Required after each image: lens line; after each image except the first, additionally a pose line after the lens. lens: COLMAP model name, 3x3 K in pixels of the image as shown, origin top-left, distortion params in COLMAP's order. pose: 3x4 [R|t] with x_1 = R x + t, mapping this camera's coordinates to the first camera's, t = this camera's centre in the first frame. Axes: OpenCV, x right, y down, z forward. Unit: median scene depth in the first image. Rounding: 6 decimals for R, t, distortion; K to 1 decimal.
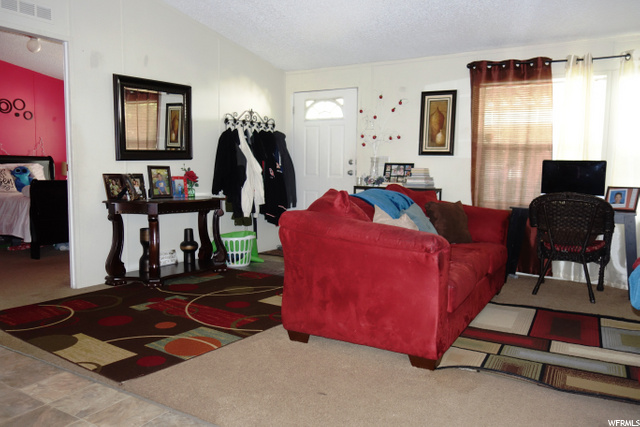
lens RADIAL K [[509.1, 0, 320.3], [0, 509.1, 217.5], [0, 0, 1]] dist [0.008833, 0.007876]
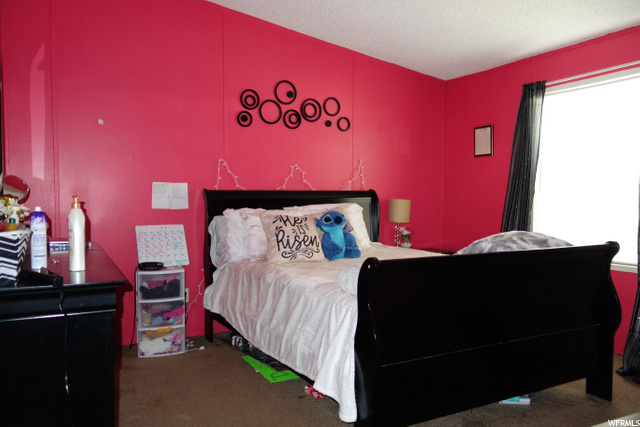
lens RADIAL K [[509.1, 0, 319.8], [0, 509.1, 213.4], [0, 0, 1]] dist [0.008833, 0.007876]
pose [[0.861233, 0.002374, -0.508204, -0.297326], [-0.033910, 0.998029, -0.052803, -0.063321], [0.507077, 0.062709, 0.859617, 0.487524]]
